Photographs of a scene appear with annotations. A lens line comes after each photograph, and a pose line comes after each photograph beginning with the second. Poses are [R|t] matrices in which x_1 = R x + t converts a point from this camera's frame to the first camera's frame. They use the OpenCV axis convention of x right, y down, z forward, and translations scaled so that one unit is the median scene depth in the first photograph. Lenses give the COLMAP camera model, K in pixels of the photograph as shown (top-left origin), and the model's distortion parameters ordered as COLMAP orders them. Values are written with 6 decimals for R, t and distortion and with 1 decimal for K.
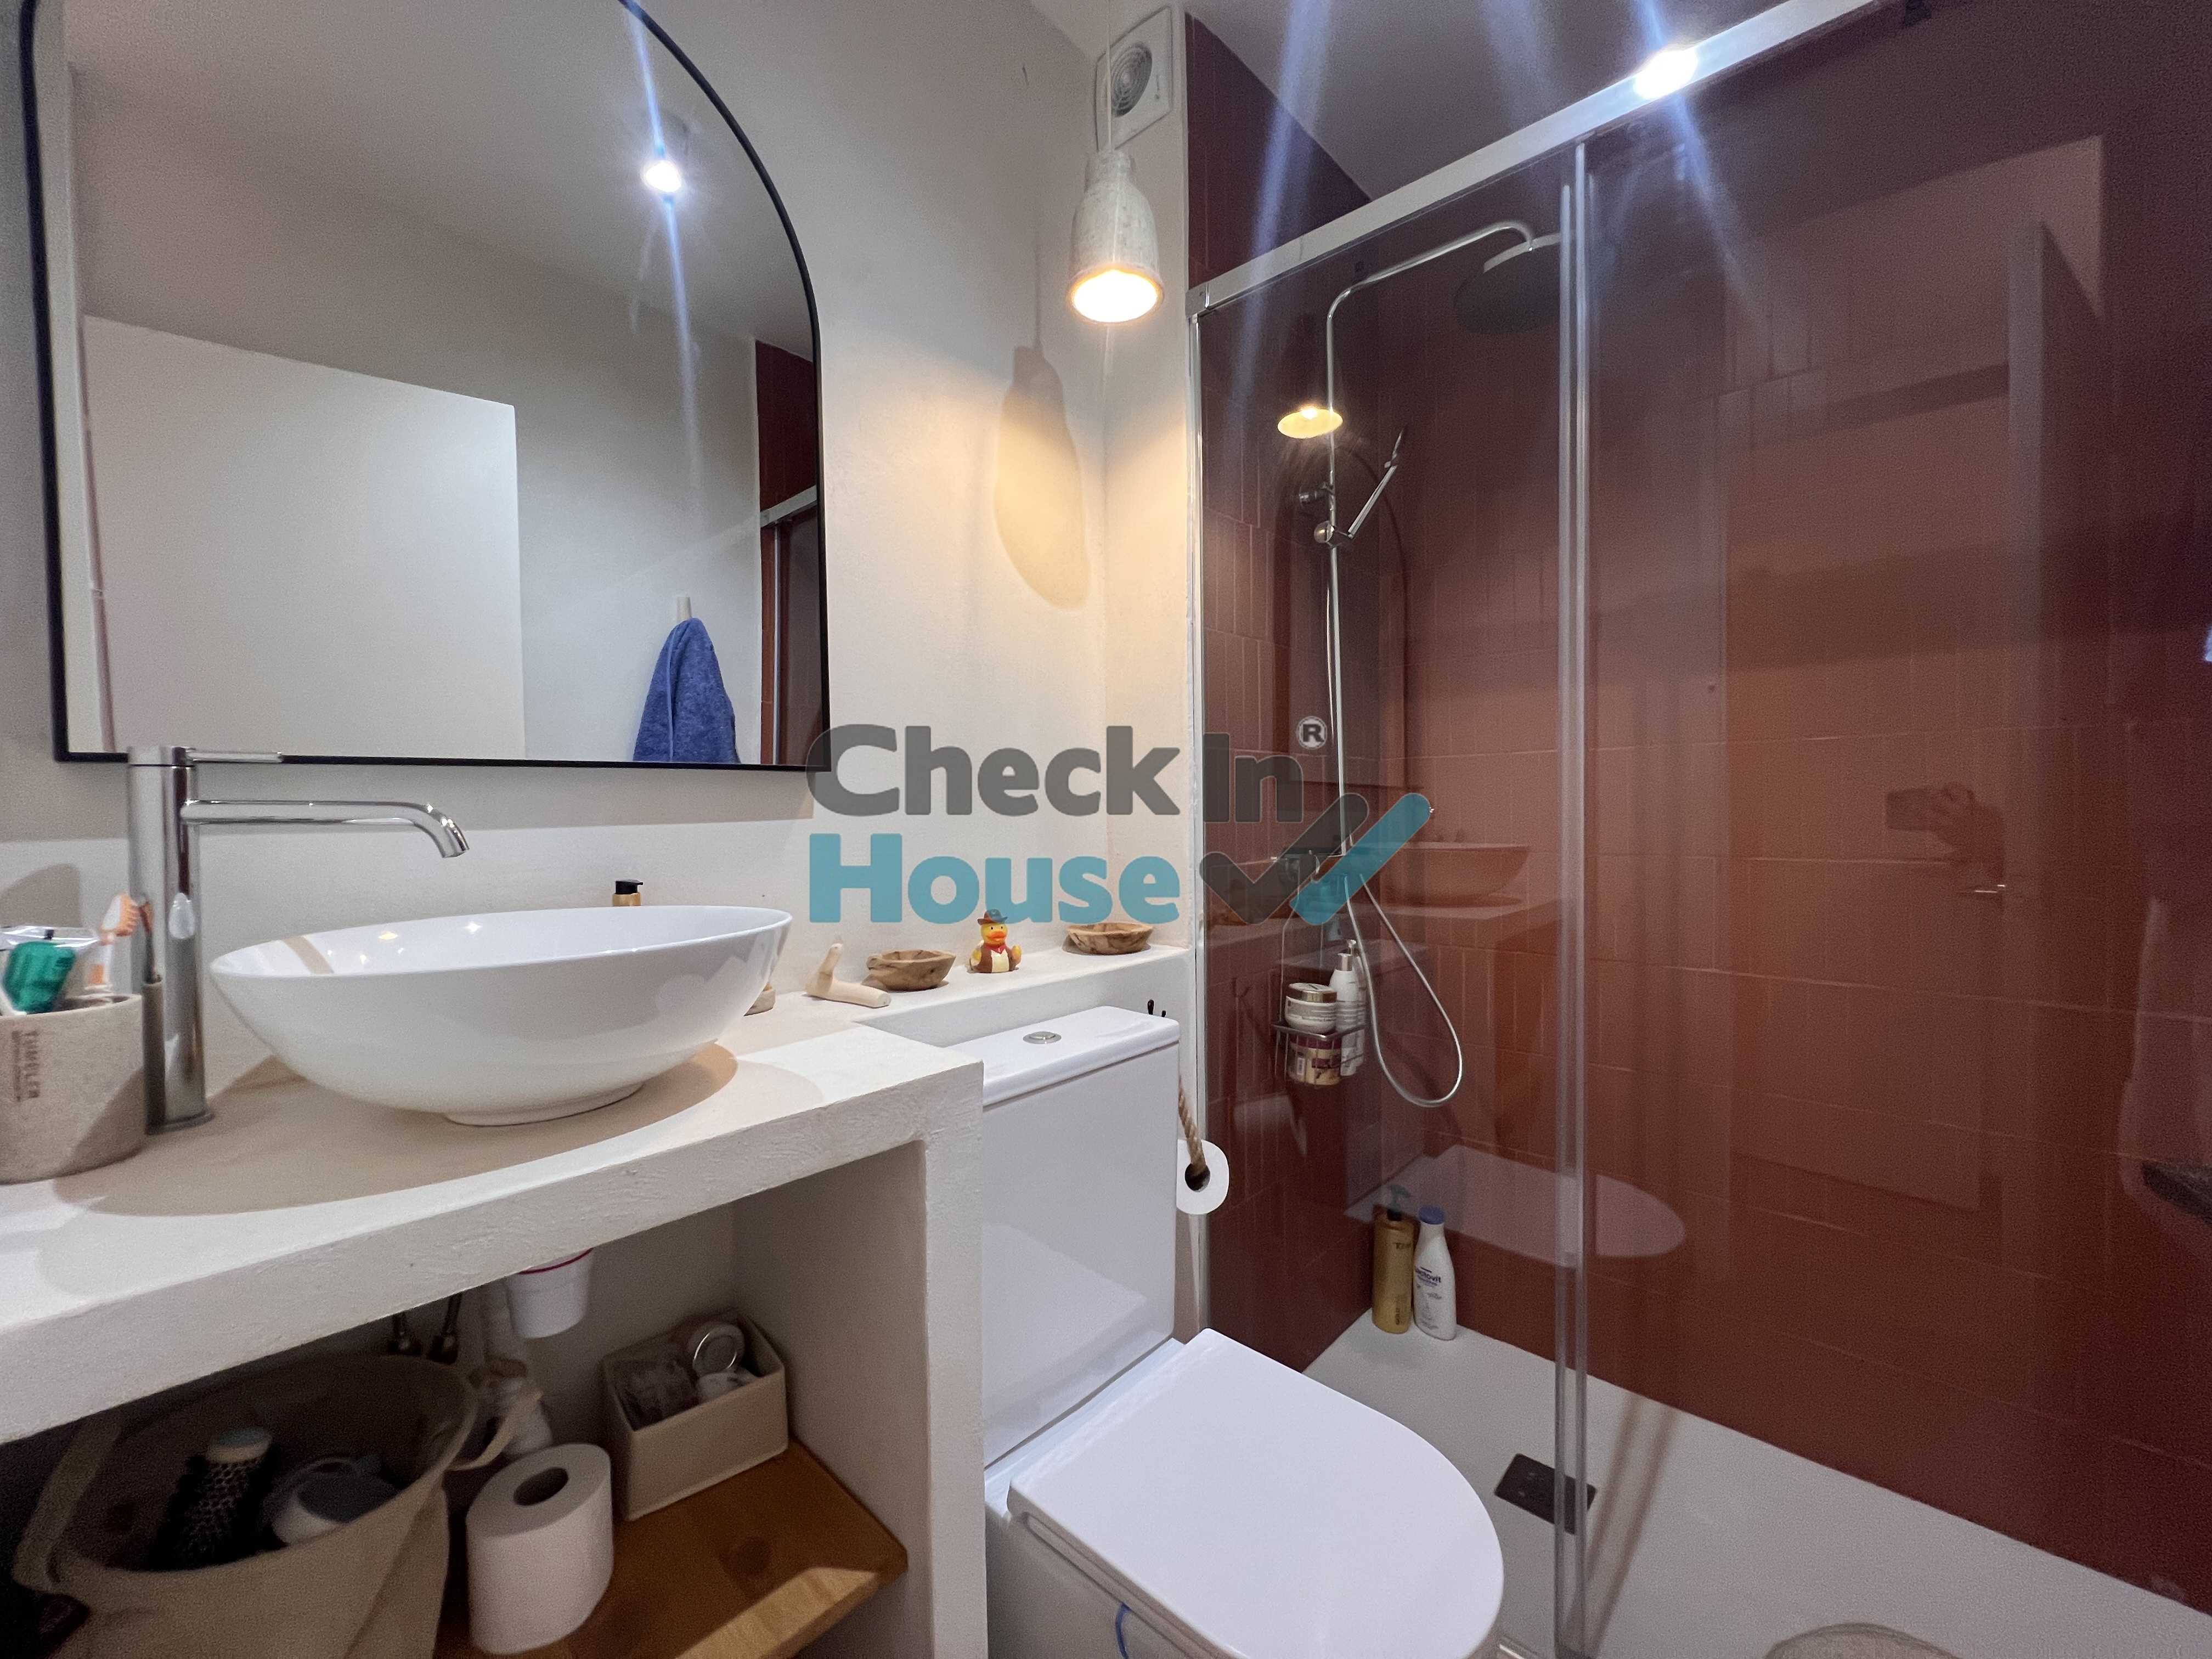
lens RADIAL K [[890.7, 0, 1106.1], [0, 890.7, 827.4], [0, 0, 1]] dist [-0.004311, 0.001126]
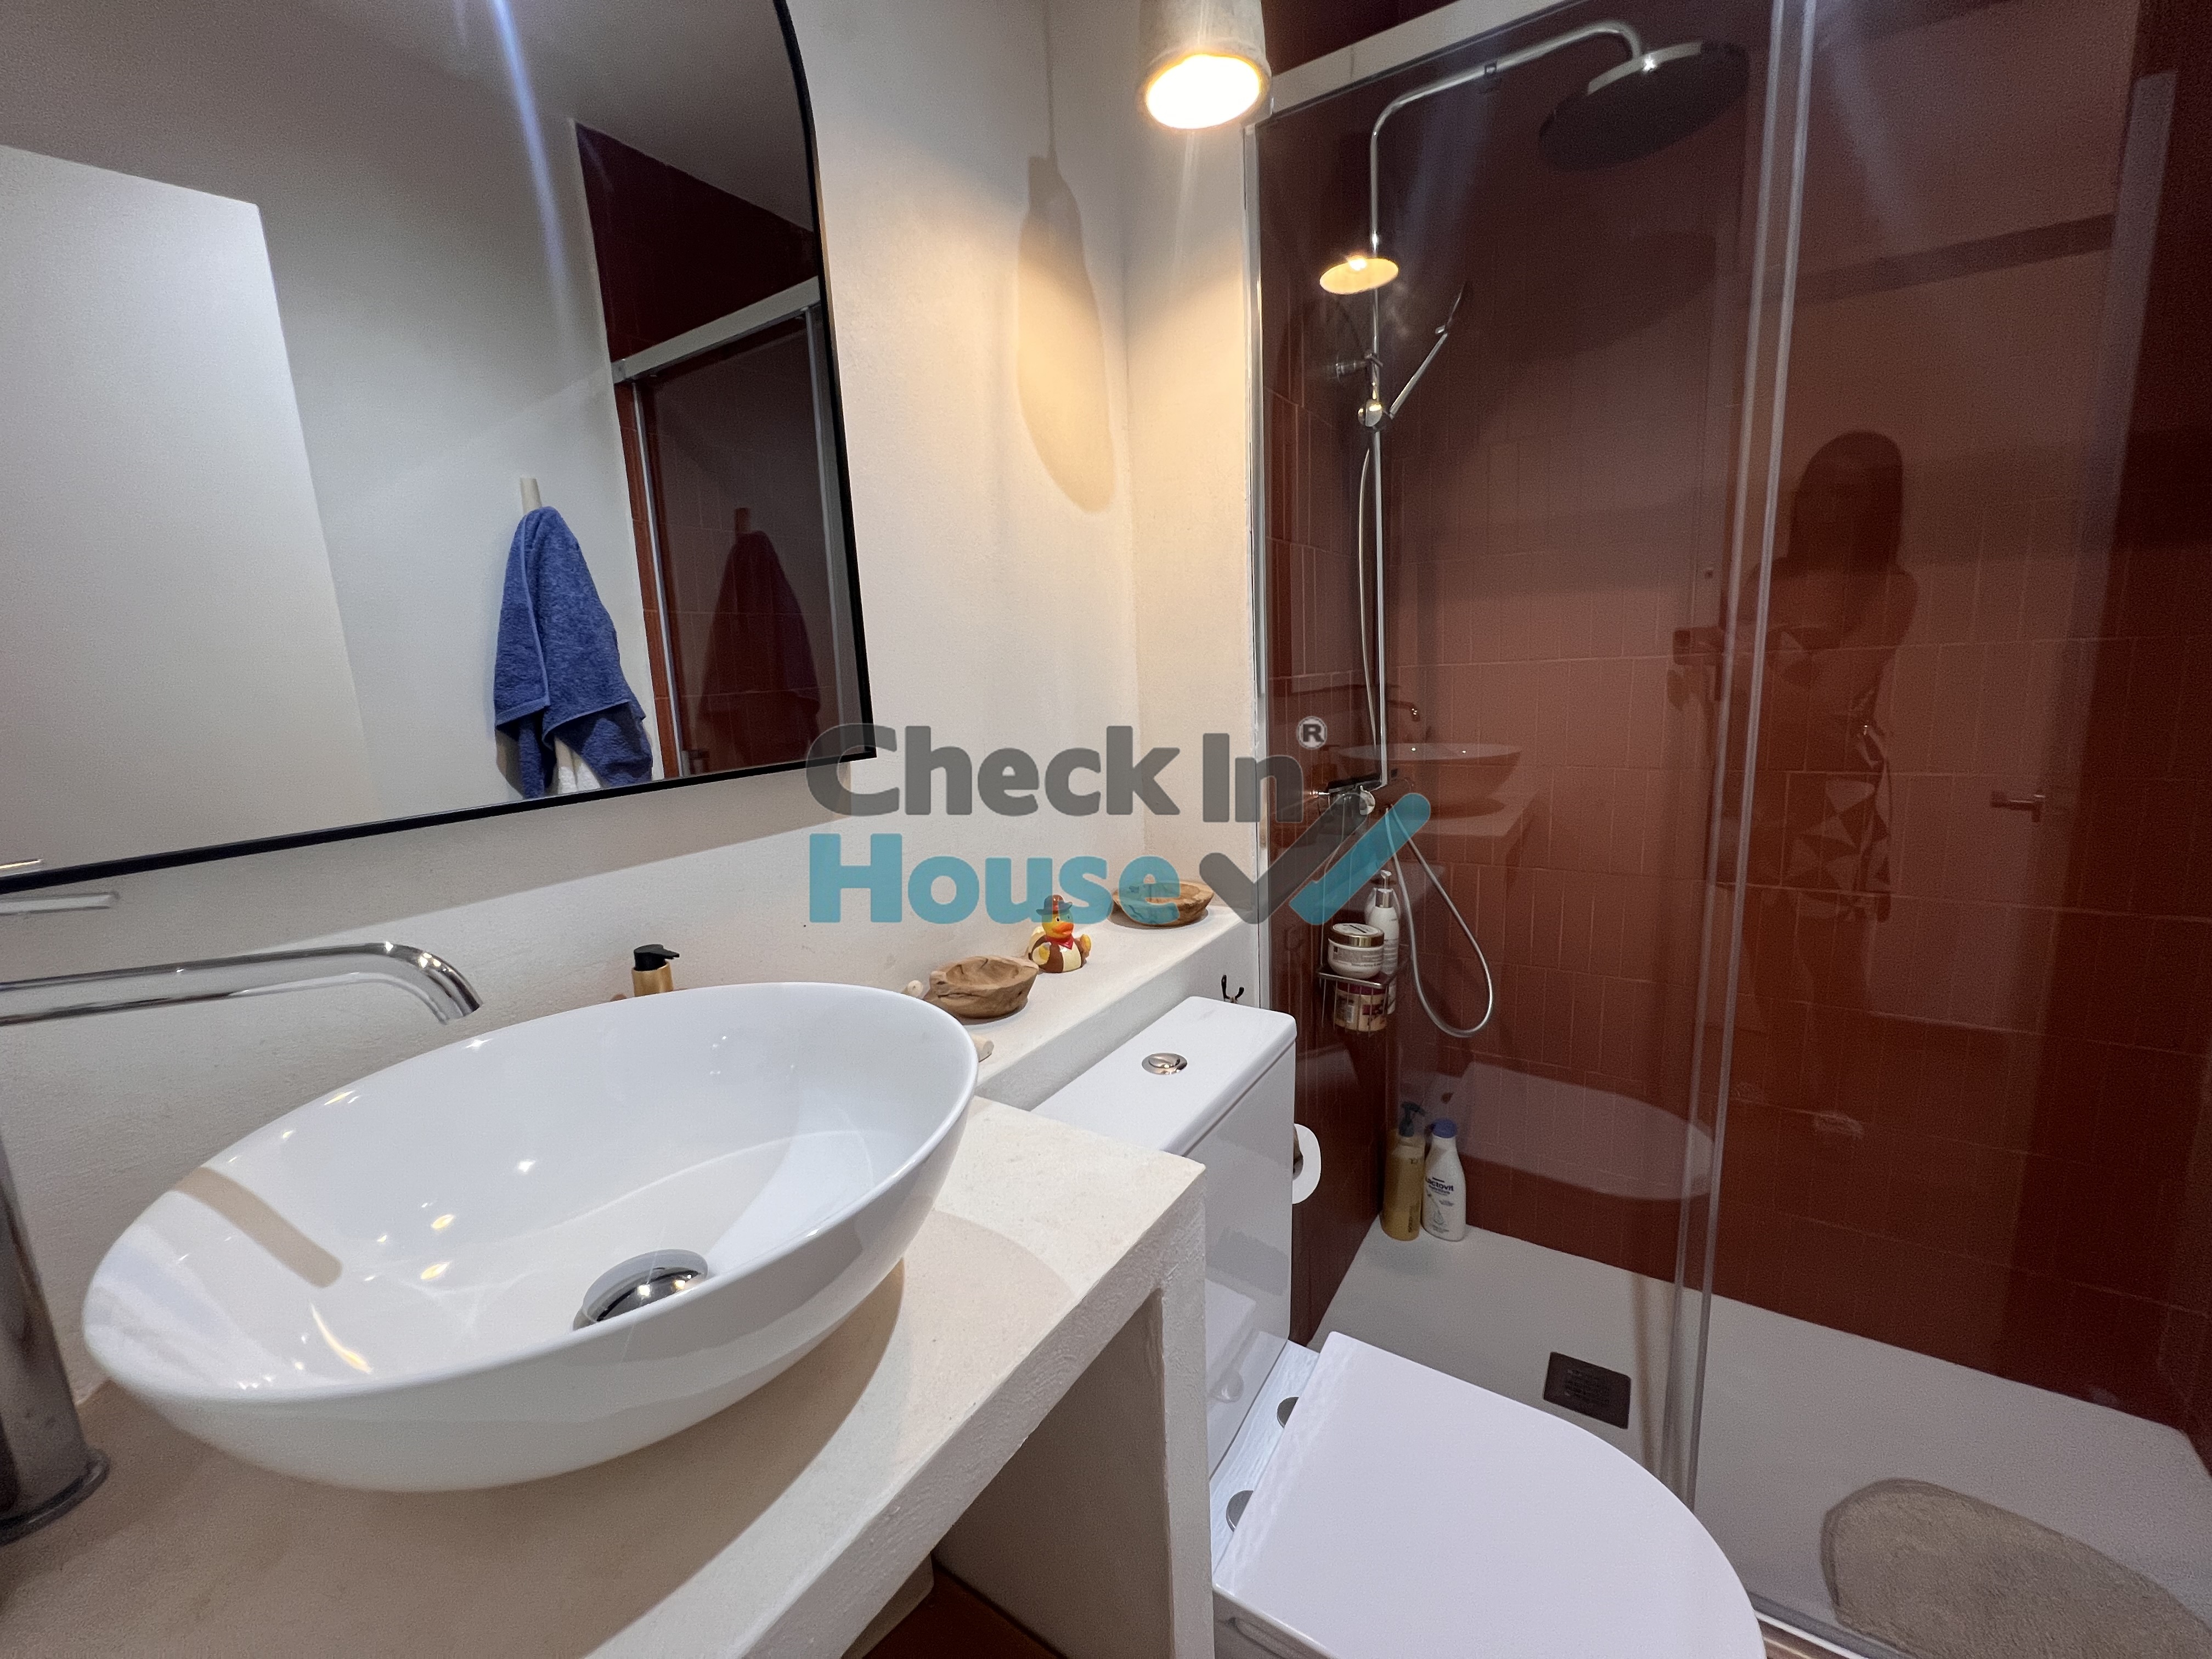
lens RADIAL K [[887.0, 0, 1102.4], [0, 887.0, 826.6], [0, 0, 1]] dist [-0.000352, 0.000238]
pose [[0.985602, -0.063845, 0.156567, -0.175056], [0.039557, 0.987341, 0.153600, -0.082556], [-0.164391, -0.145195, 0.975650, 0.156205]]
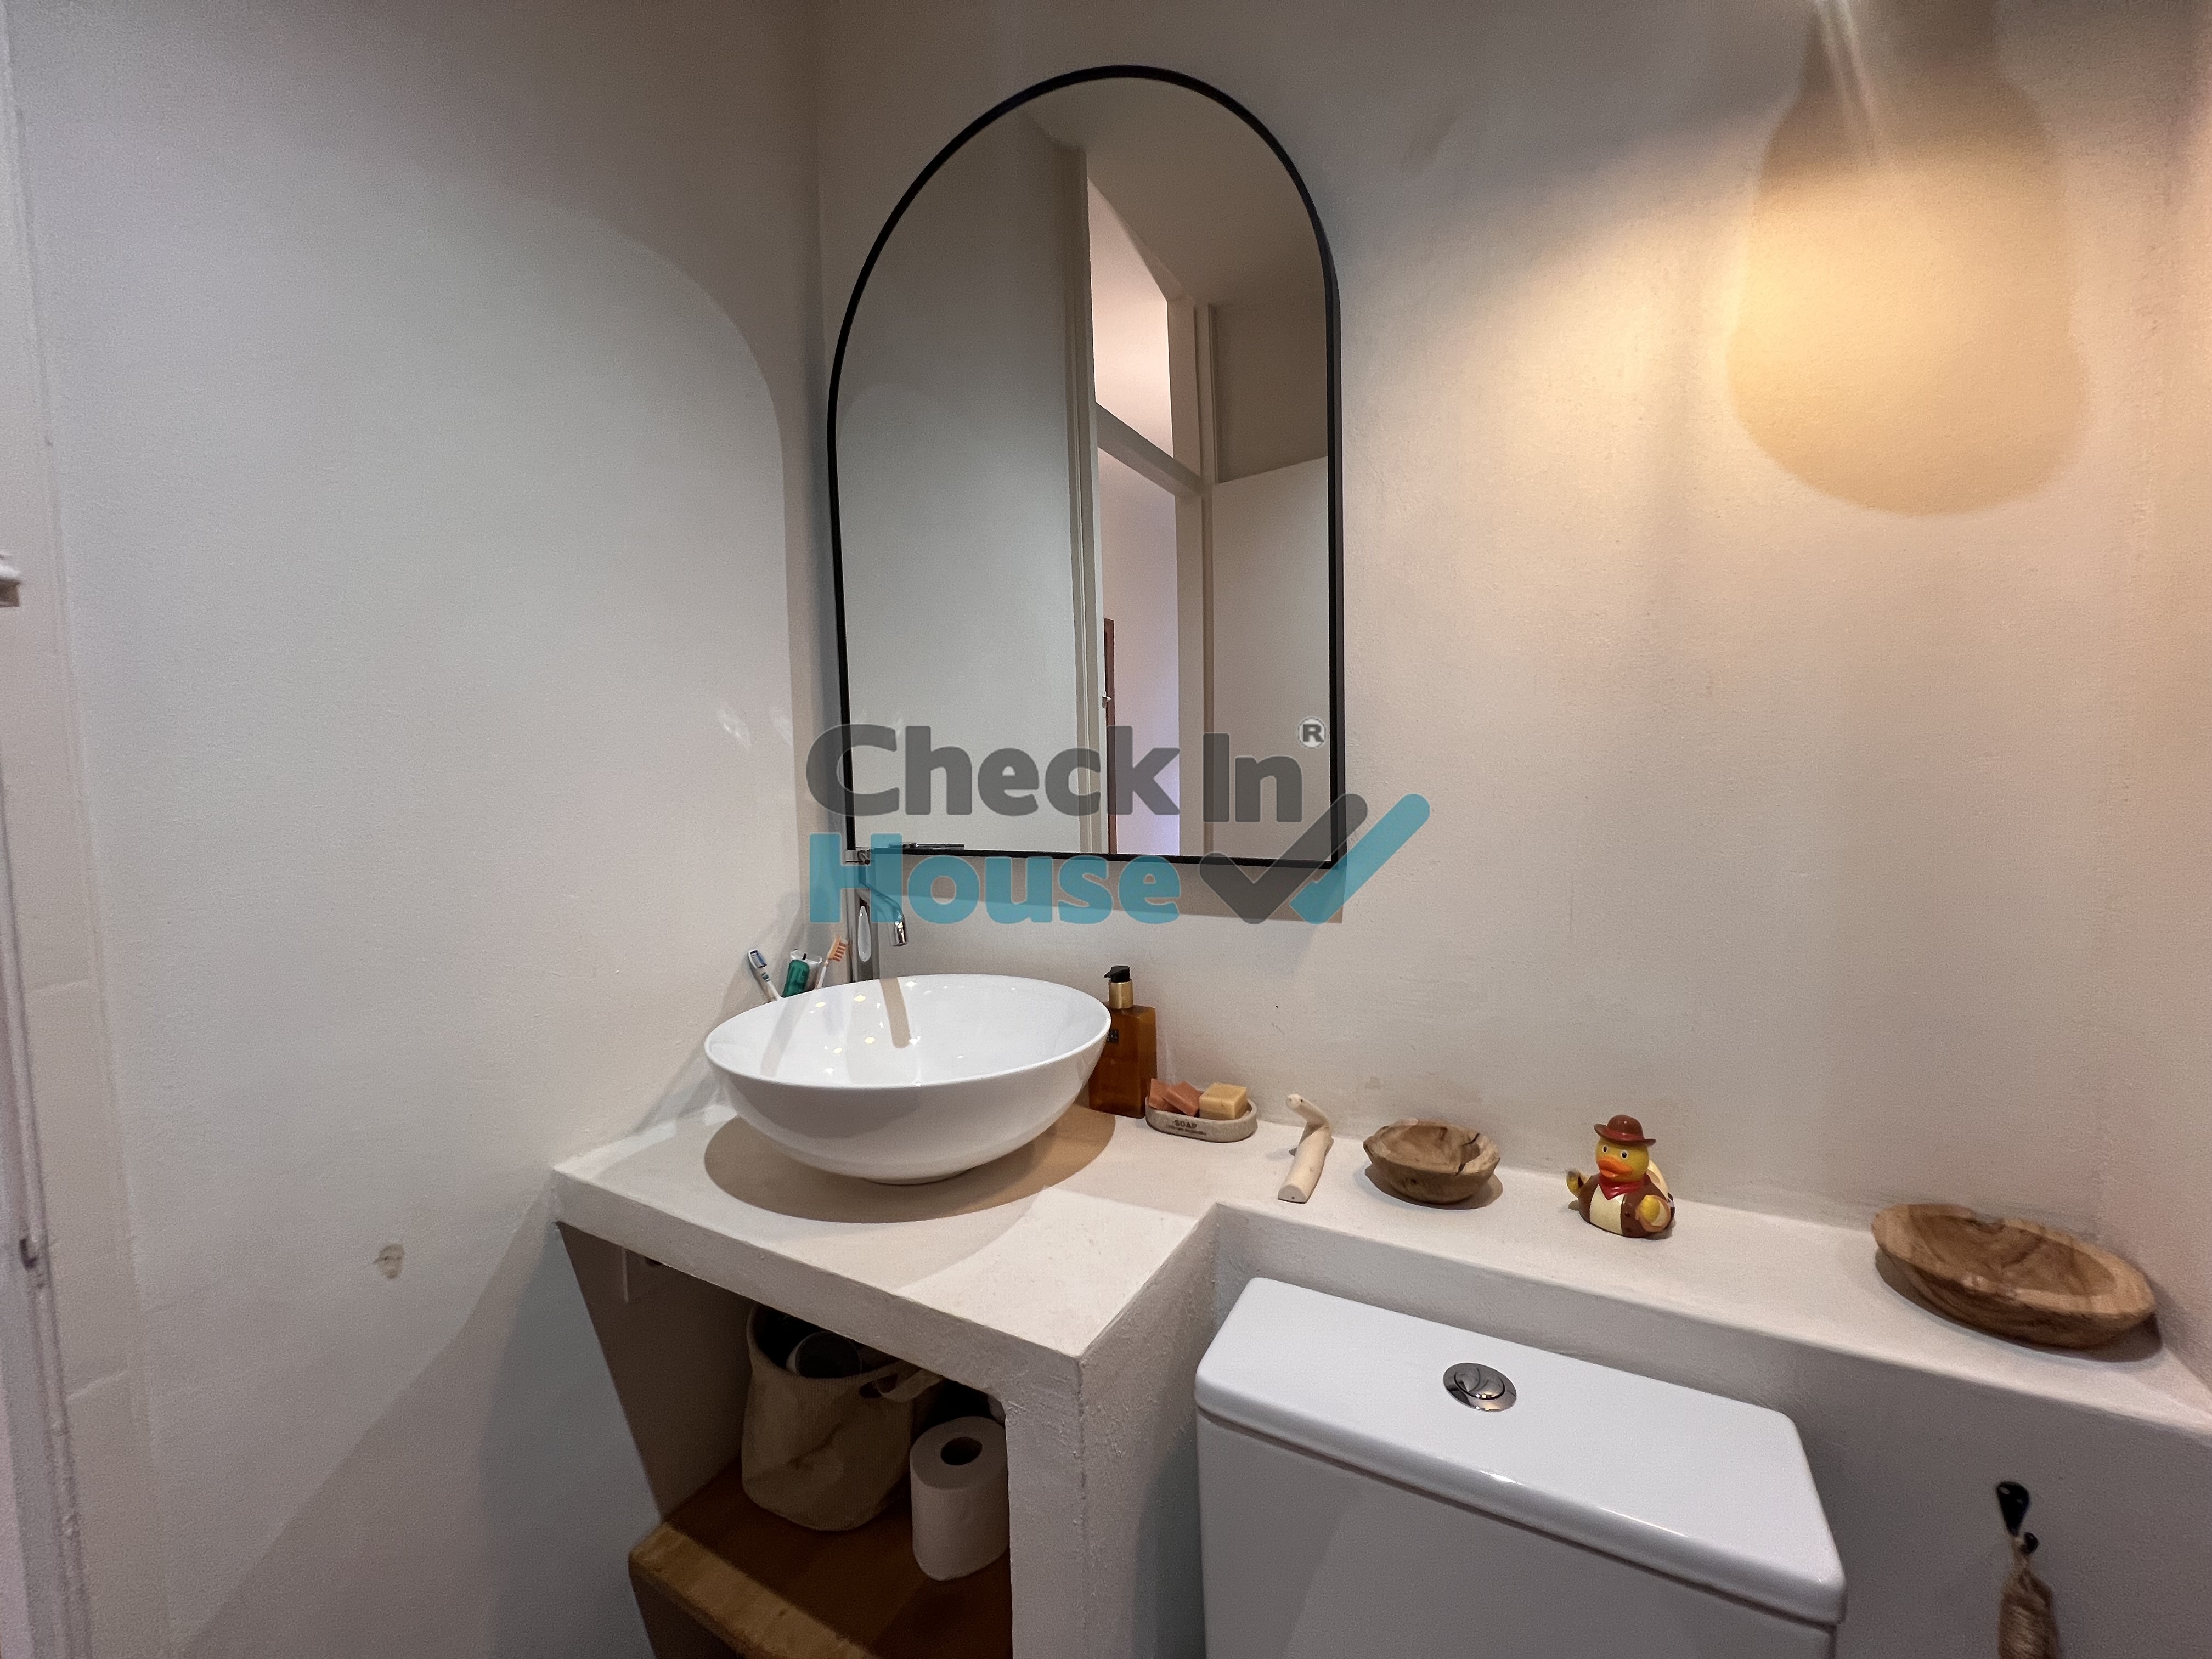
lens RADIAL K [[890.7, 0, 1106.1], [0, 890.7, 827.4], [0, 0, 1]] dist [-0.004311, 0.001126]
pose [[0.275694, 0.091414, -0.956889, 0.272744], [-0.006179, 0.995616, 0.093334, -0.124142], [0.961226, -0.019819, 0.275050, 0.435210]]
